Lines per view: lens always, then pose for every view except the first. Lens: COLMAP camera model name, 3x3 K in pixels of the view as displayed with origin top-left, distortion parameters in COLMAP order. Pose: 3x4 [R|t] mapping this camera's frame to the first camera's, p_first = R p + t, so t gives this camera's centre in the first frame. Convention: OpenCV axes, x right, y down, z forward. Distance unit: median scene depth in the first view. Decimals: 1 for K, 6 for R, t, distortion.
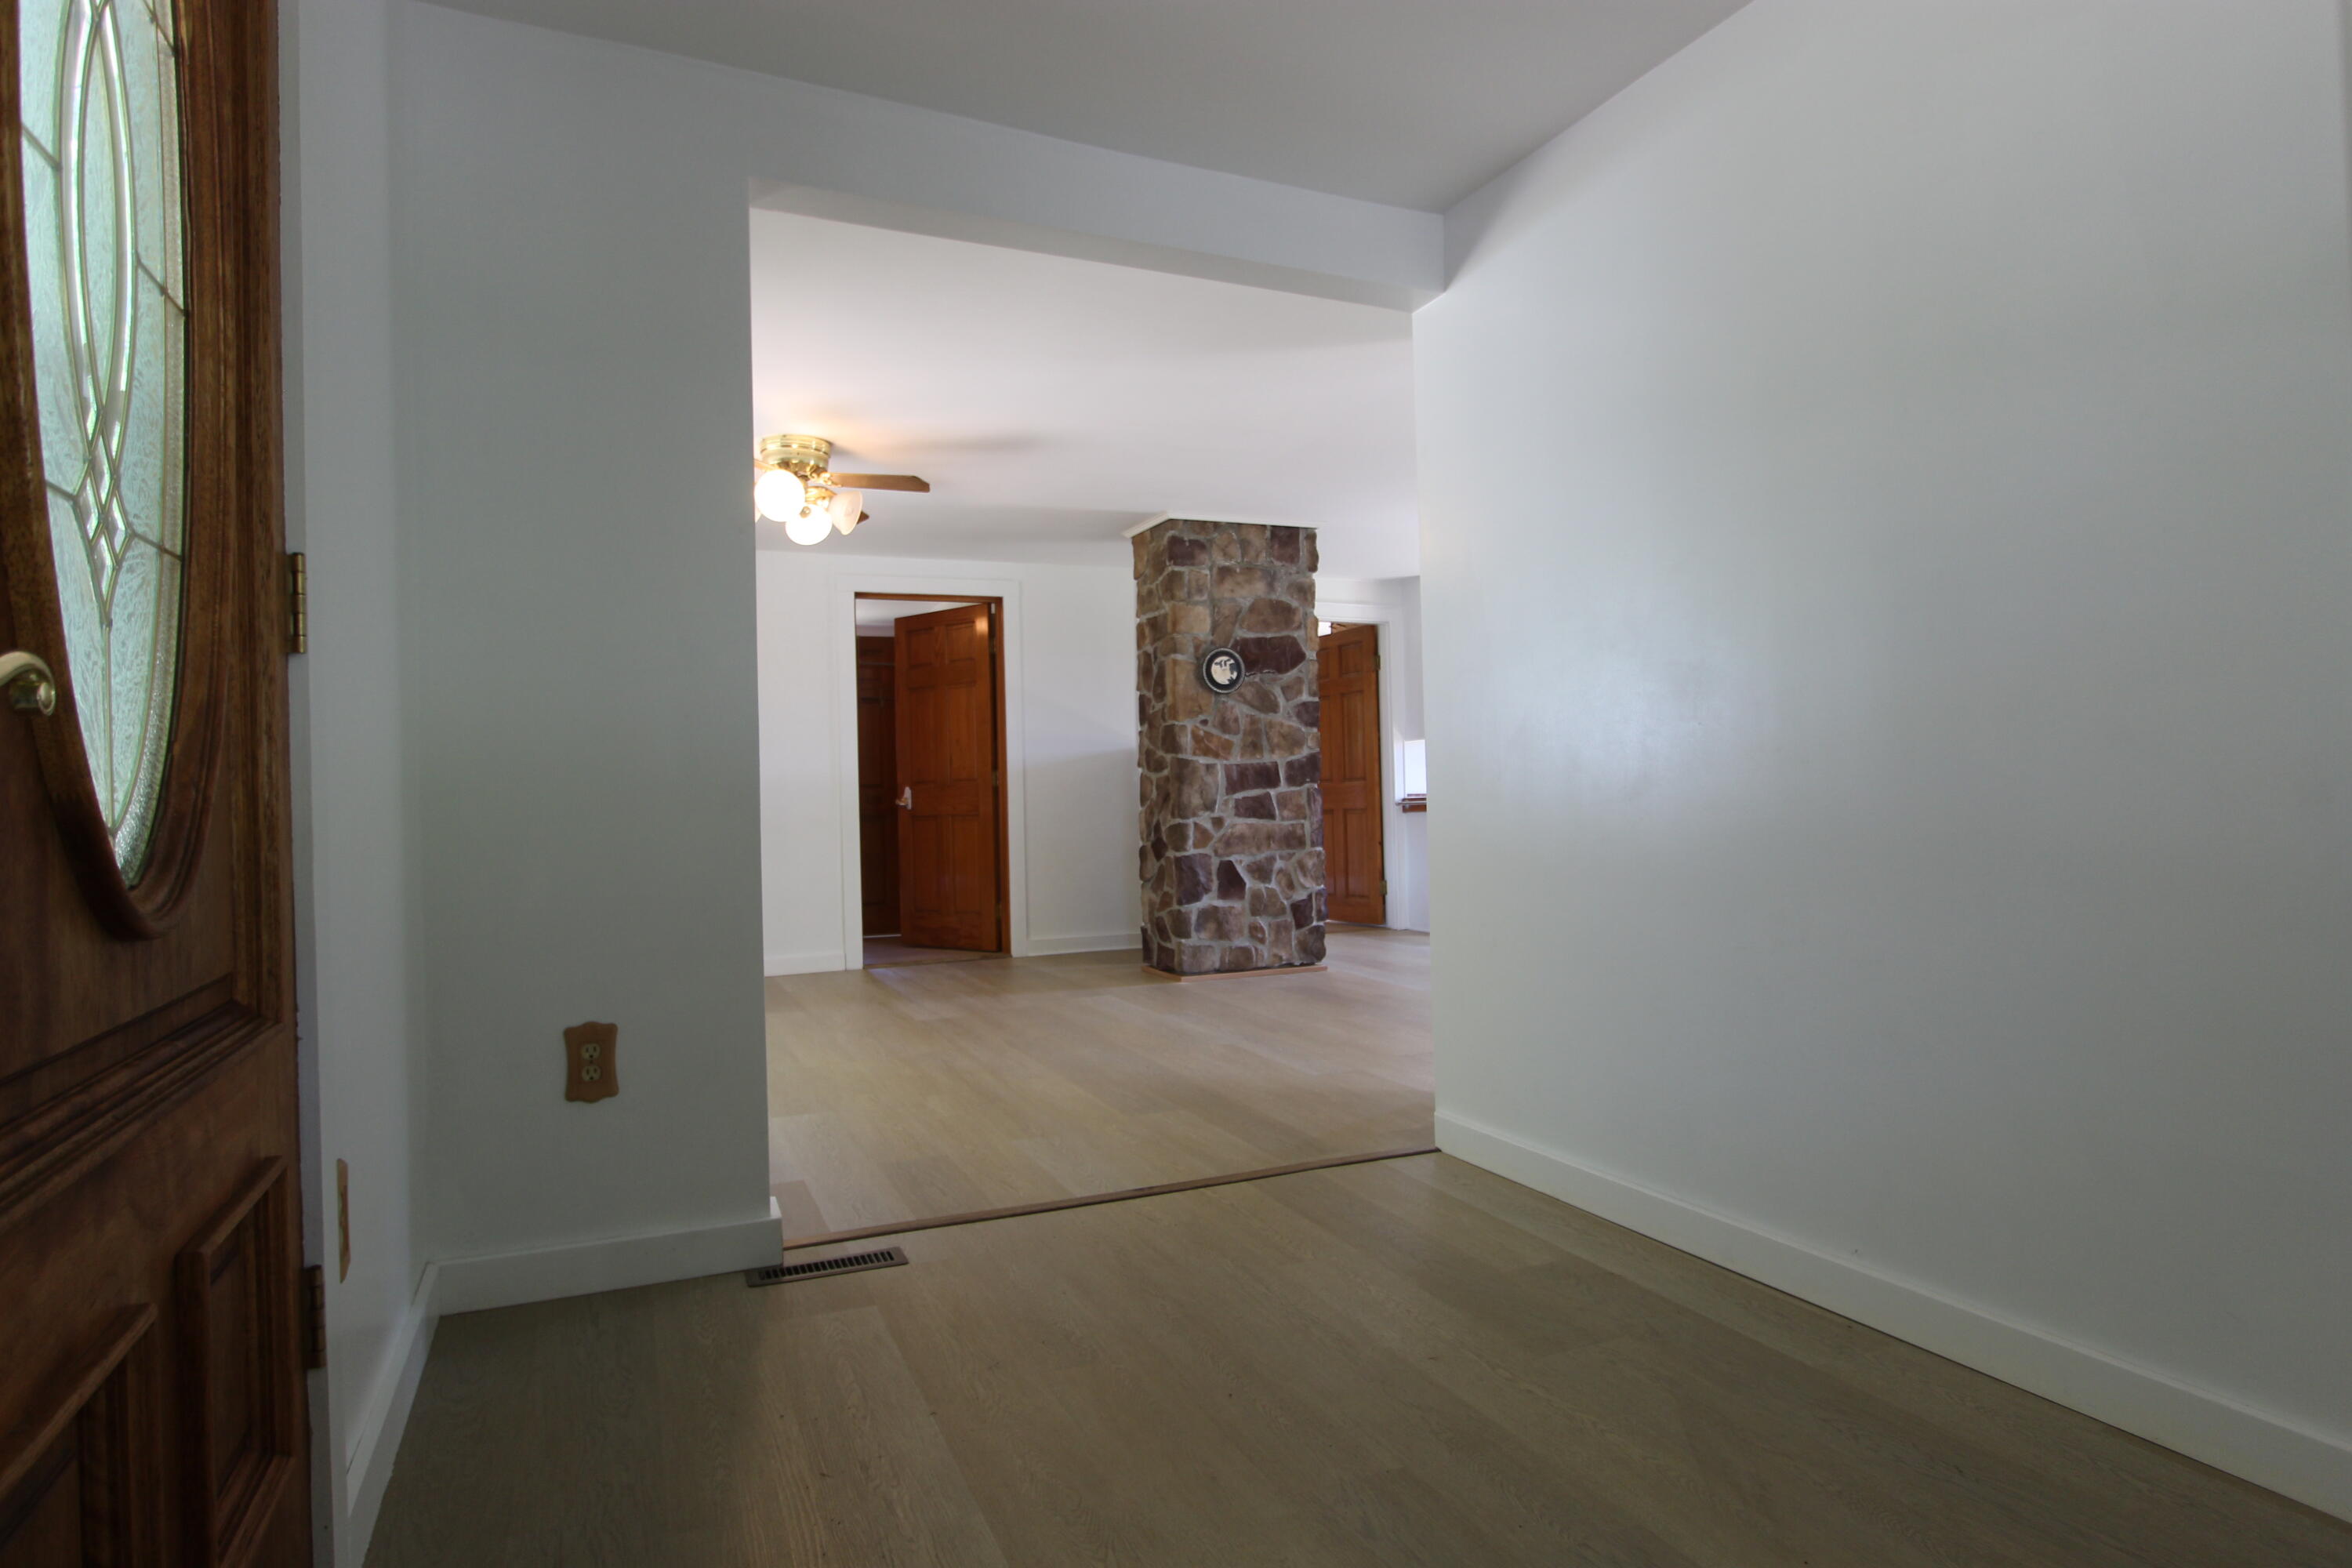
lens RADIAL K [[1315.5, 0, 1165.6], [0, 1315.5, 790.8], [0, 0, 1]] dist [-0.003730, -0.001407]
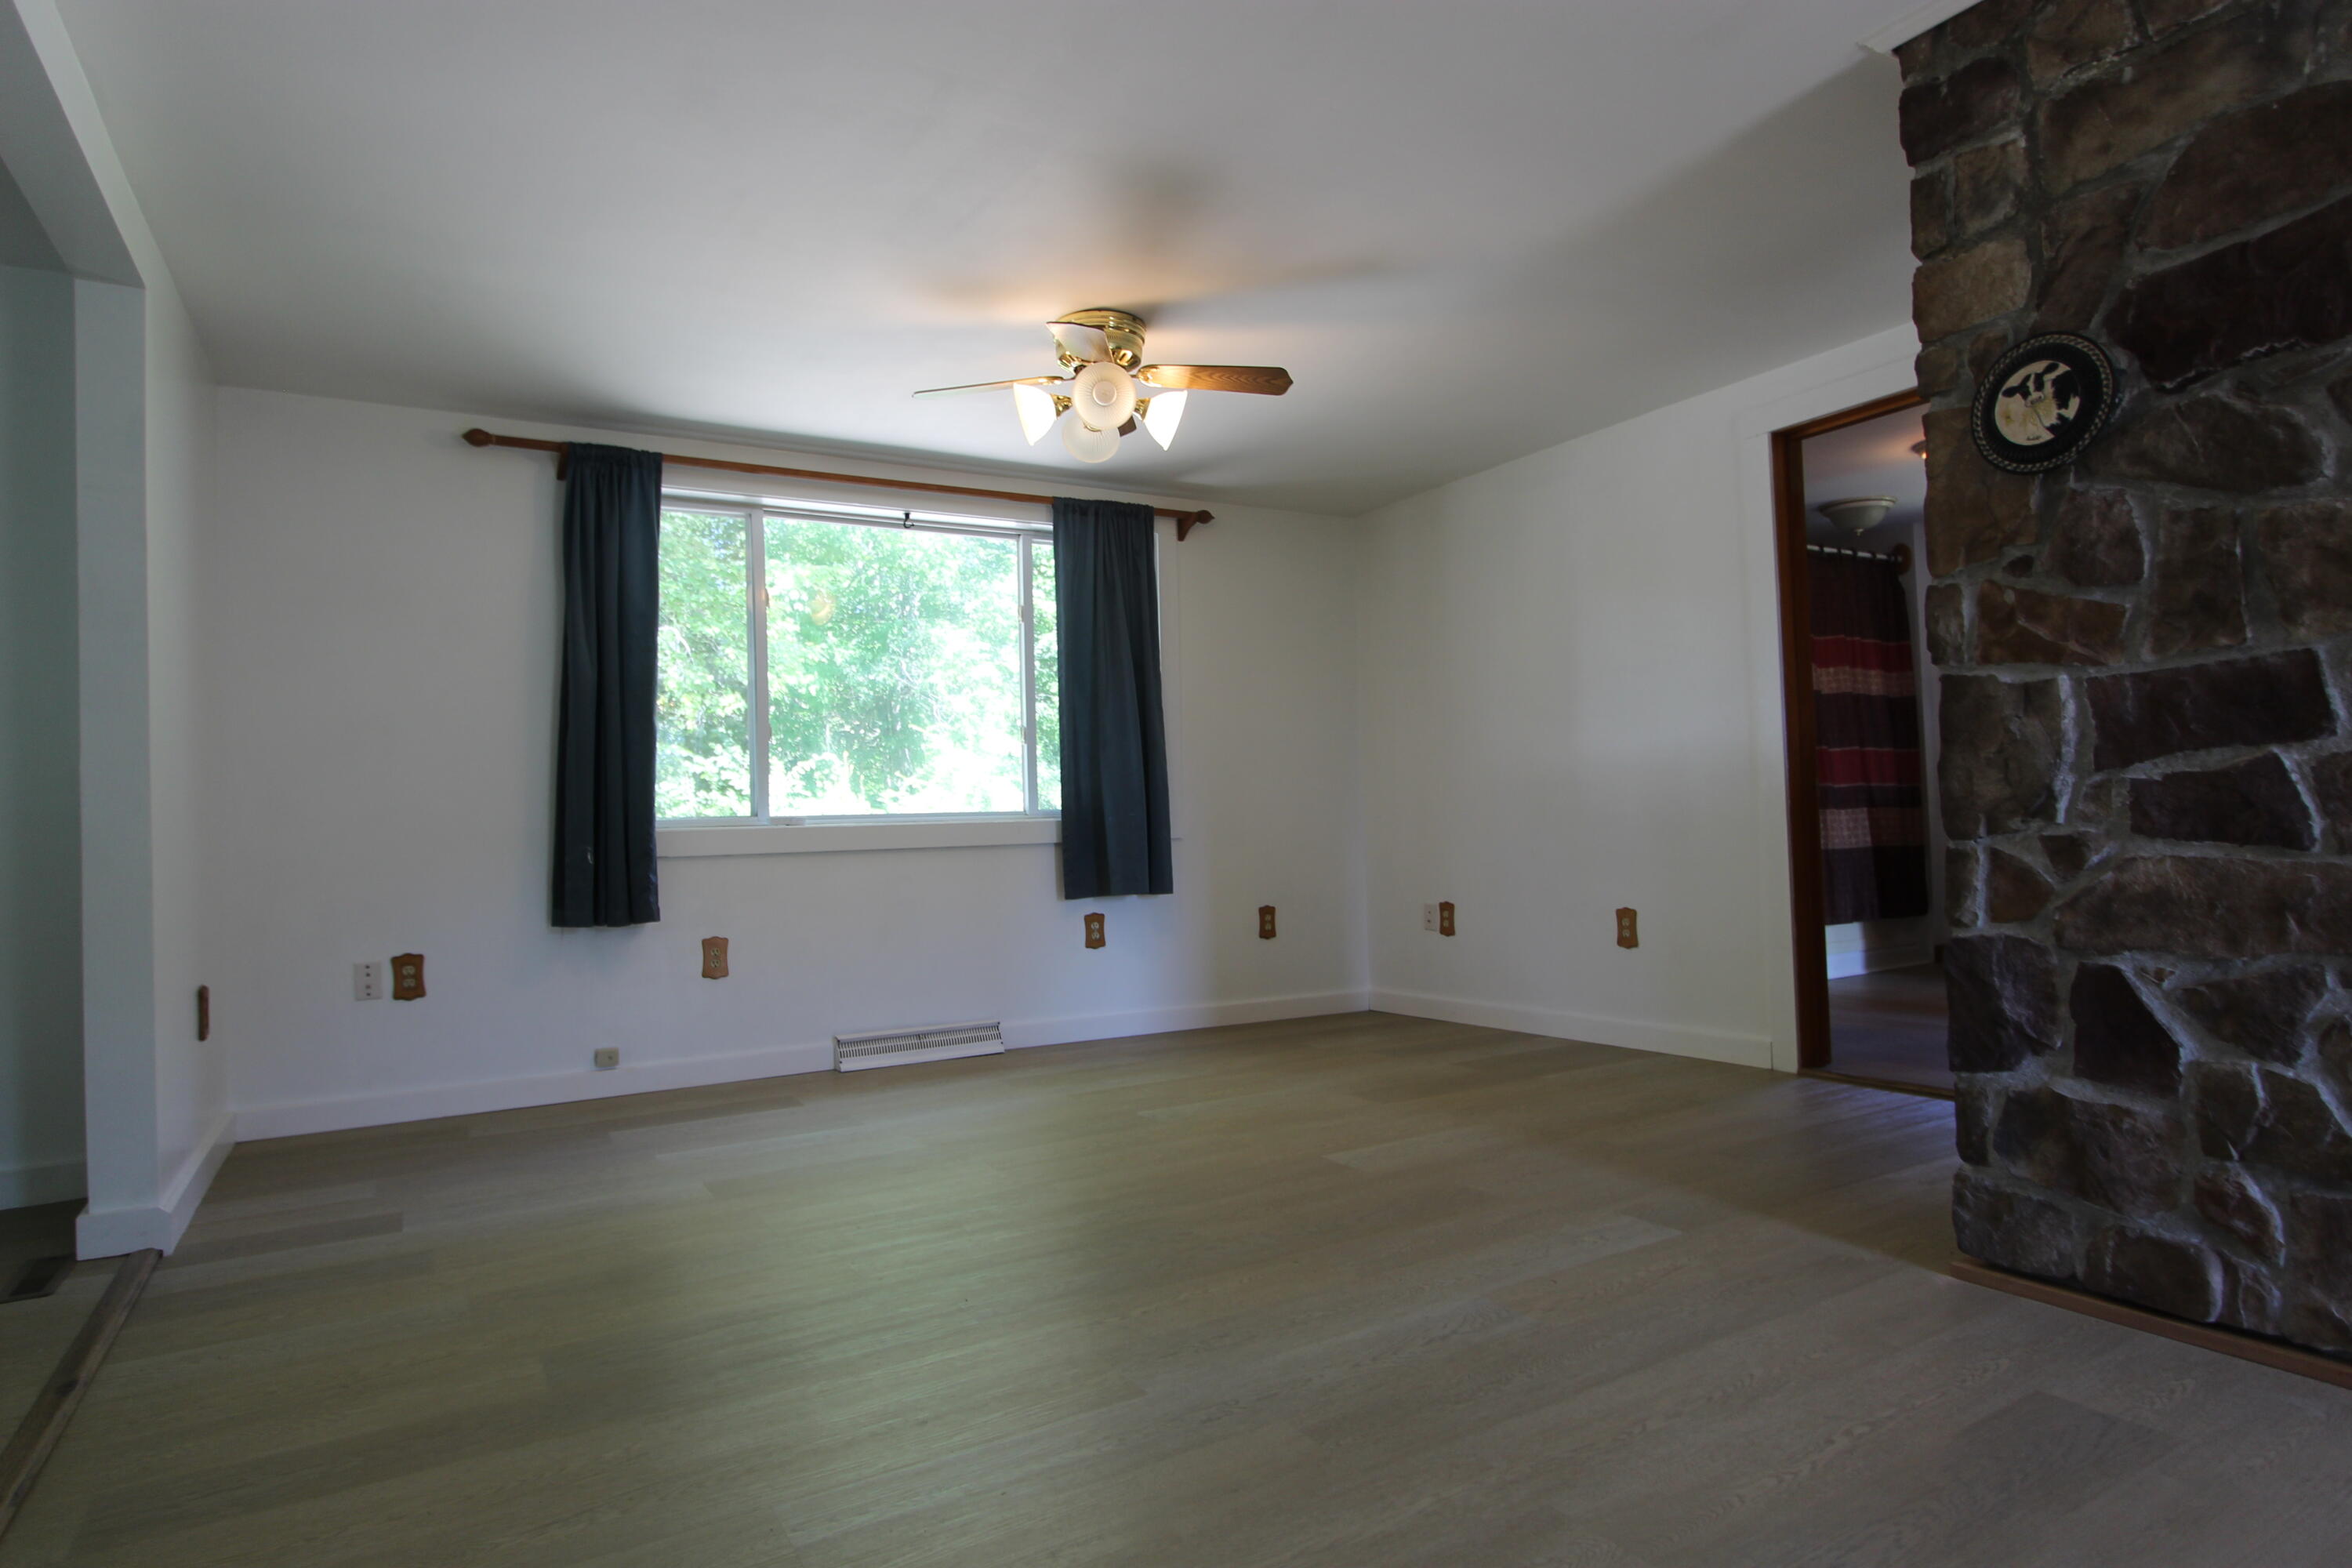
lens RADIAL K [[1315.5, 0, 1172.7], [0, 1315.5, 787.8], [0, 0, 1]] dist [-0.003730, -0.001407]
pose [[0.099717, -0.006507, -0.994995, 0.352098], [0.035184, 0.999376, -0.003010, 0.000320], [0.994394, -0.034707, 0.099884, 0.730093]]
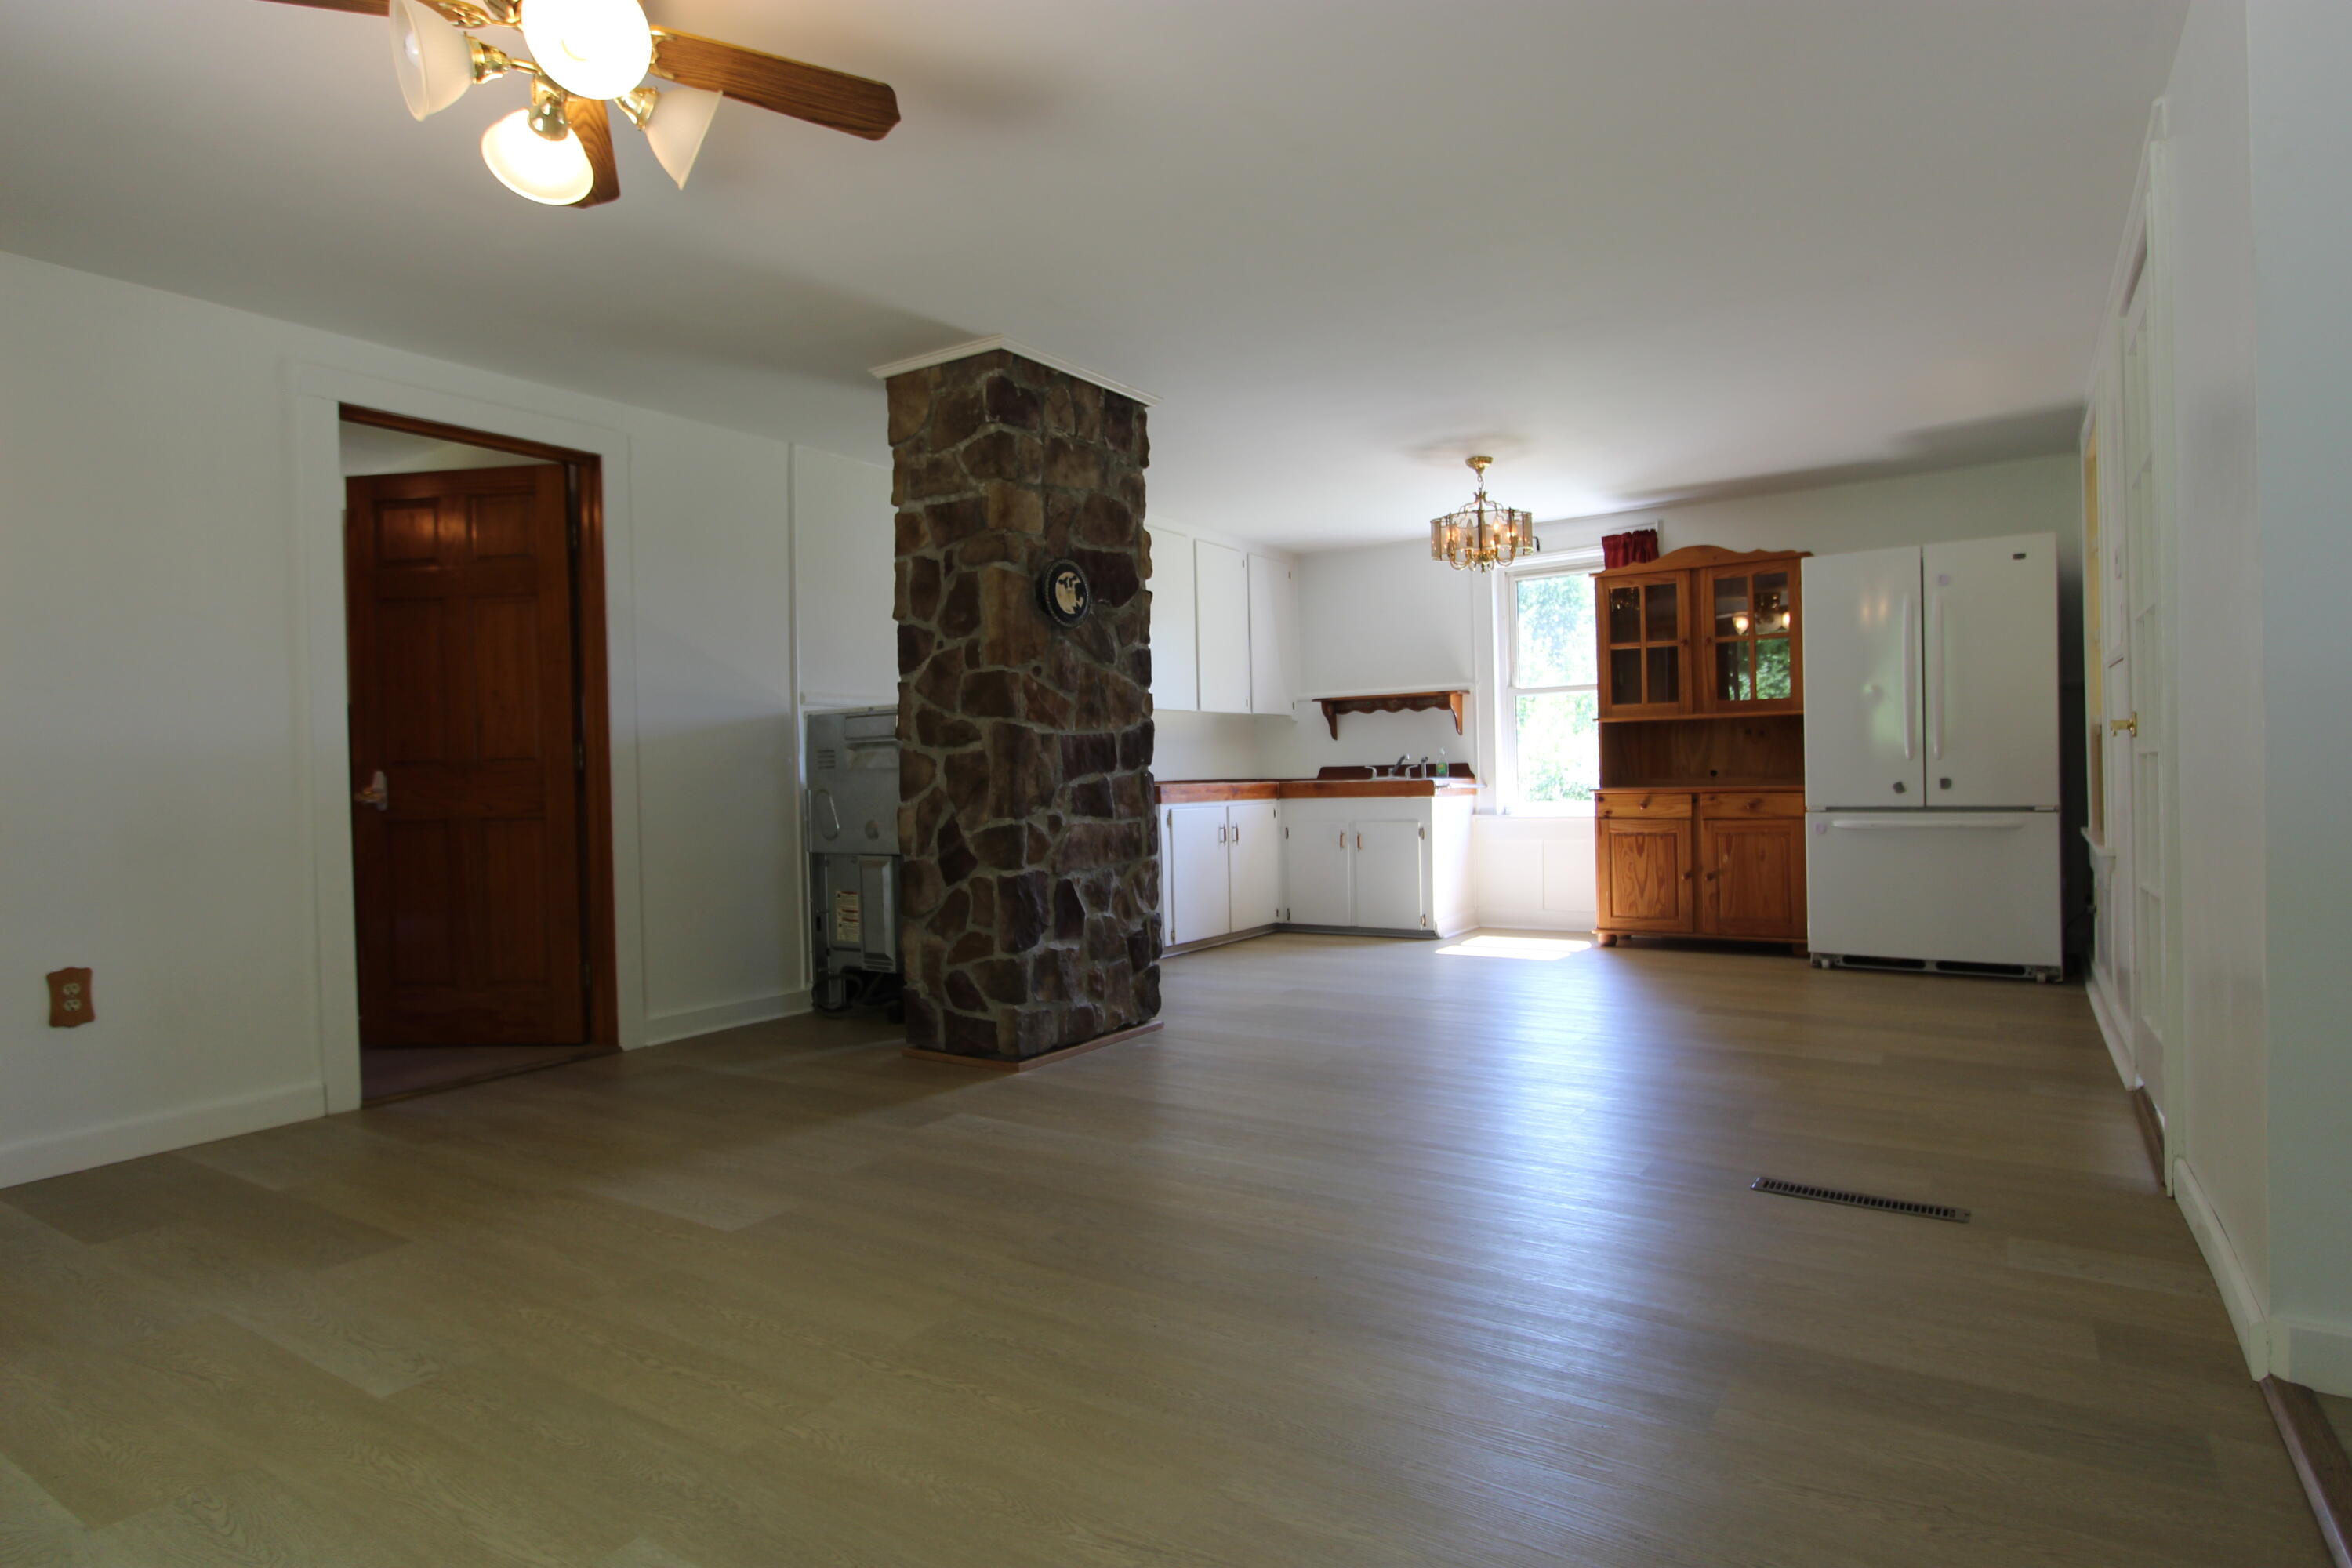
lens RADIAL K [[1315.5, 0, 1168.9], [0, 1315.5, 781.2], [0, 0, 1]] dist [-0.003730, -0.001407]
pose [[0.843844, 0.000087, 0.536588, -0.264054], [0.001524, 0.999996, -0.002559, 0.004653], [-0.536586, 0.002977, 0.843840, 0.408204]]
